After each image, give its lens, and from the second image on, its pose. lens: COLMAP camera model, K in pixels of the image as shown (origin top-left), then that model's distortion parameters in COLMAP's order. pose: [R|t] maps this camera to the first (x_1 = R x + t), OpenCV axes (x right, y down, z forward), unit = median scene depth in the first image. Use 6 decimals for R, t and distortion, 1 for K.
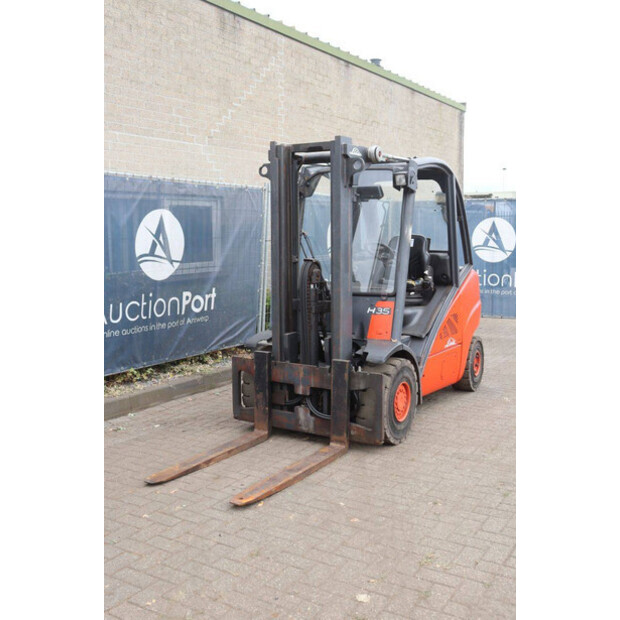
lens RADIAL K [[688.1, 0, 309.9], [0, 688.1, 312.7], [0, 0, 1]] dist [-0.015843, 0.000000]
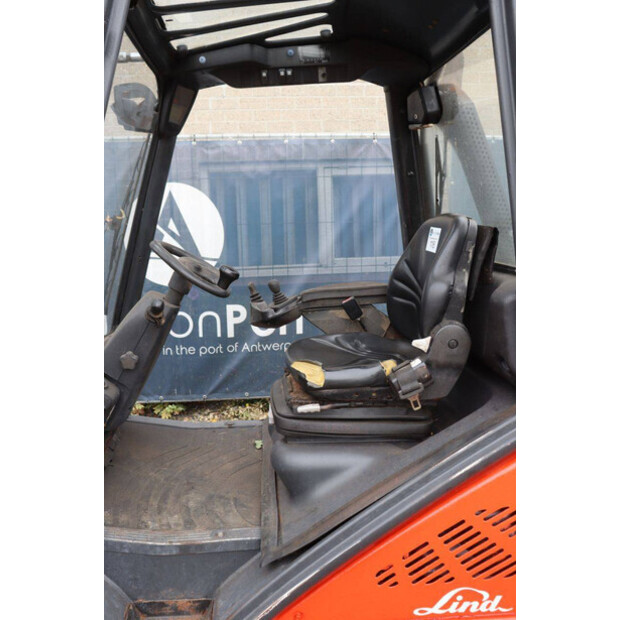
lens RADIAL K [[559.9, 0, 290.2], [0, 559.9, 312.6], [0, 0, 1]] dist [-0.071826, 0.015078]
pose [[0.566941, 0.122848, -0.814547, 0.335276], [-0.062985, 0.992387, 0.105831, -0.094754], [0.821347, -0.008696, 0.570363, 0.822446]]
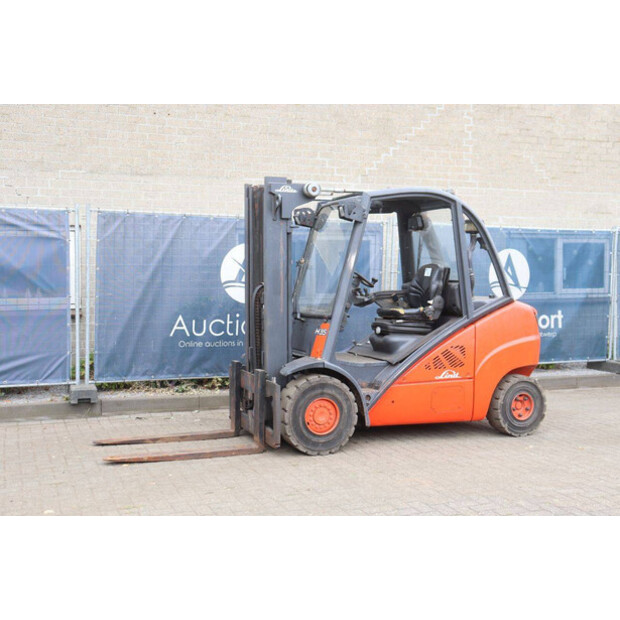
lens RADIAL K [[795.2, 0, 314.1], [0, 795.2, 312.3], [0, 0, 1]] dist [0.068161, 0.000000]
pose [[0.804408, 0.037512, -0.592892, 0.722286], [-0.074782, 0.996460, -0.038414, 0.013123], [0.589352, 0.075238, 0.804365, -0.023088]]
